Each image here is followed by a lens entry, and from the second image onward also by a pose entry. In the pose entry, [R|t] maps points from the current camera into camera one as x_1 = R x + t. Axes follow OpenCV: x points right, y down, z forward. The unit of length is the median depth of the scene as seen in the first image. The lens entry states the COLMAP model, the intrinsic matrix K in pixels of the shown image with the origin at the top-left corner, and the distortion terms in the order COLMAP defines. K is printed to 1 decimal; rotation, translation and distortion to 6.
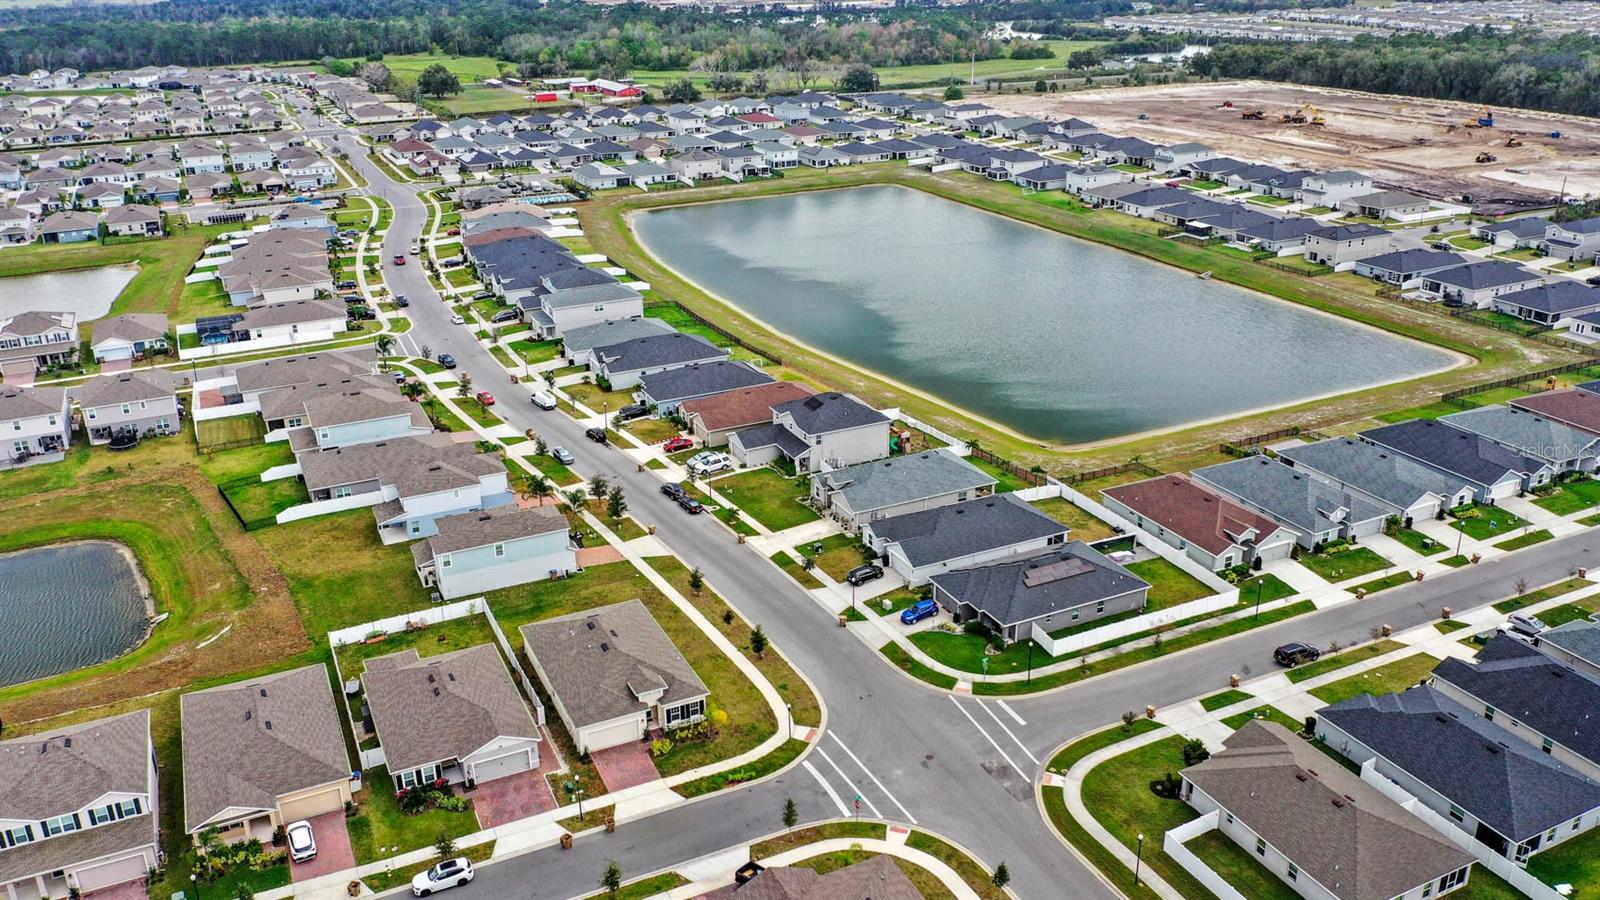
lens RADIAL K [[1268.6, 0, 800.0], [0, 1268.6, 450.0], [0, 0, 1]] dist [0.002215, 0.002878]
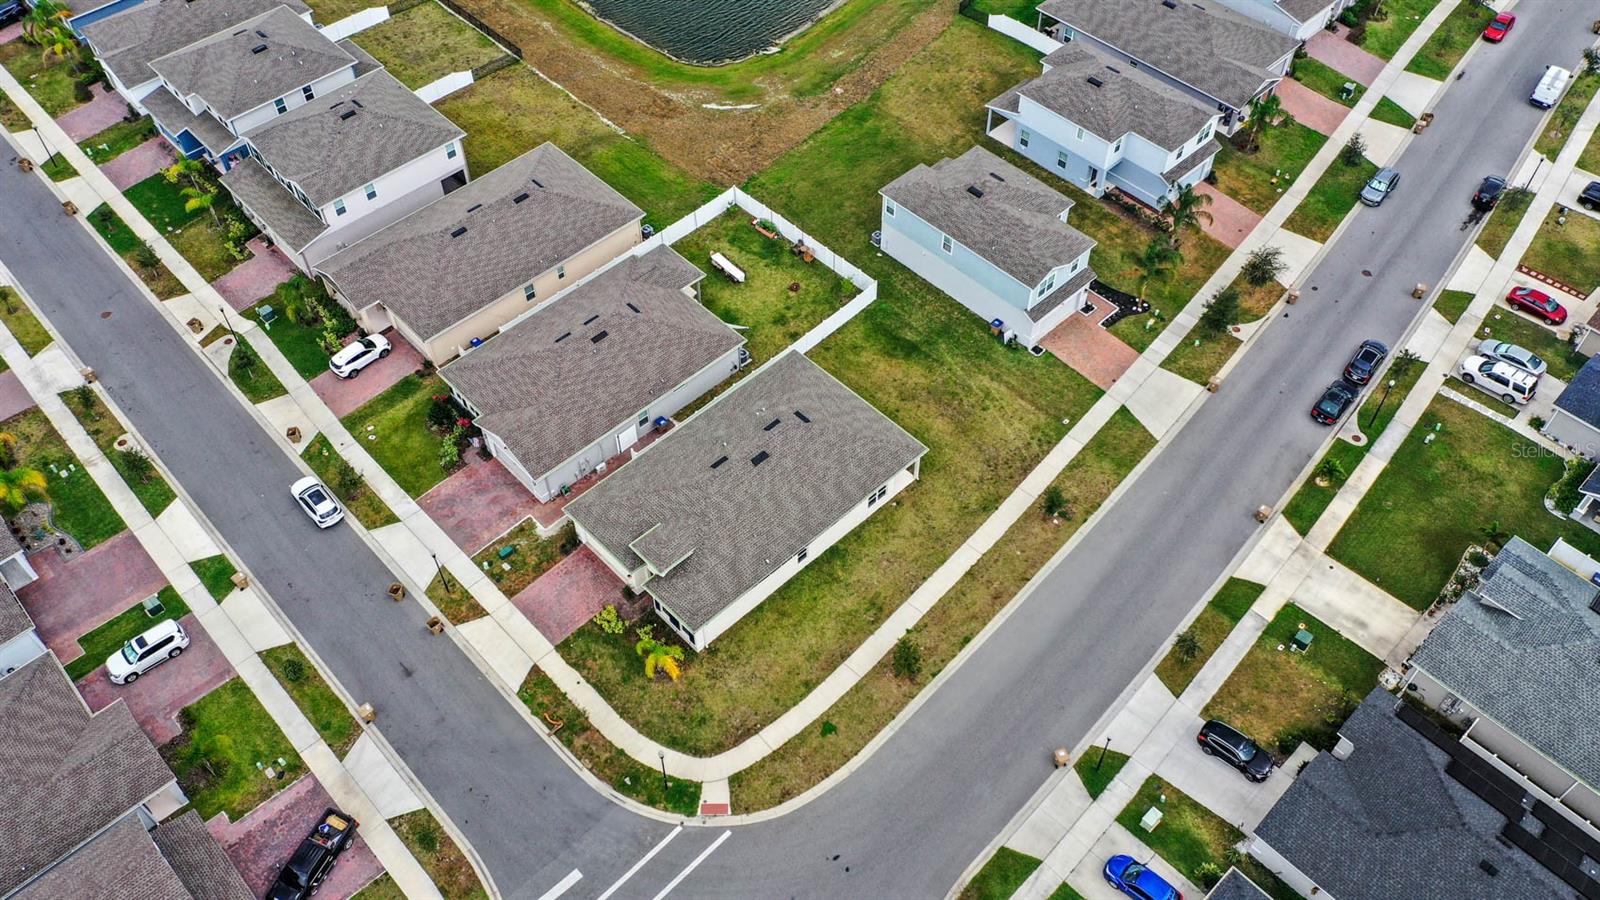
lens RADIAL K [[1278.8, 0, 800.0], [0, 1278.8, 450.0], [0, 0, 1]] dist [-0.015384, 0.000622]
pose [[0.308647, 0.741233, -0.596079, 0.192818], [-0.353237, 0.671182, 0.651720, -0.228484], [0.883154, 0.009406, 0.468989, 0.552971]]
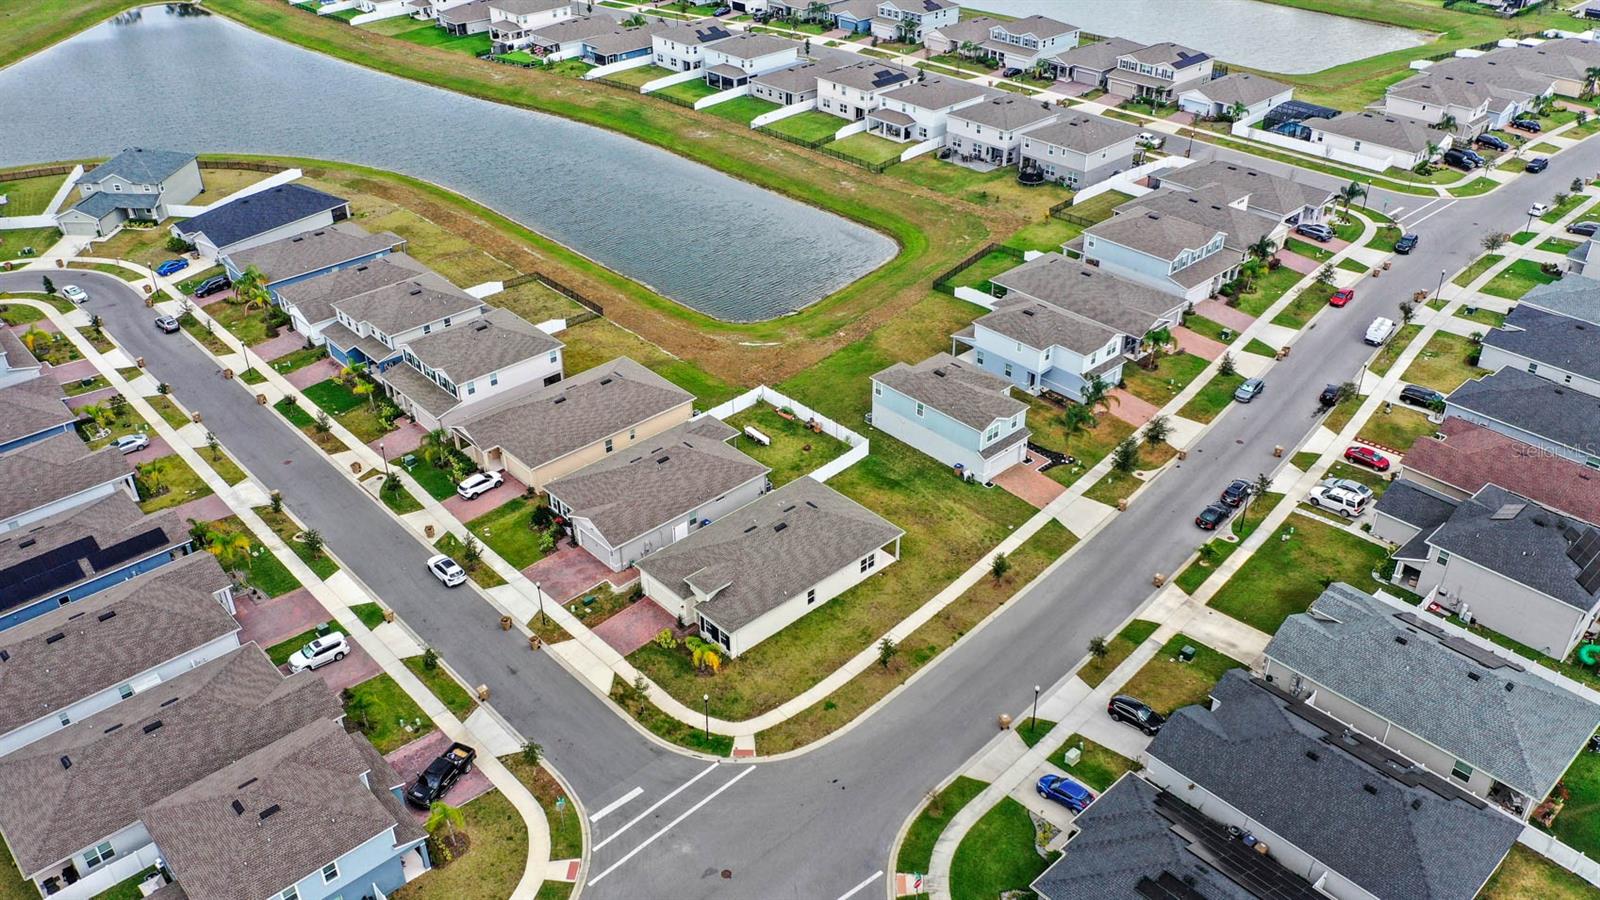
lens RADIAL K [[1278.8, 0, 800.0], [0, 1278.8, 450.0], [0, 0, 1]] dist [-0.015384, 0.000622]
pose [[0.296425, 0.519875, -0.801163, 0.424355], [-0.354980, 0.838741, 0.412919, -0.213795], [0.886635, 0.161998, 0.433169, 0.479740]]
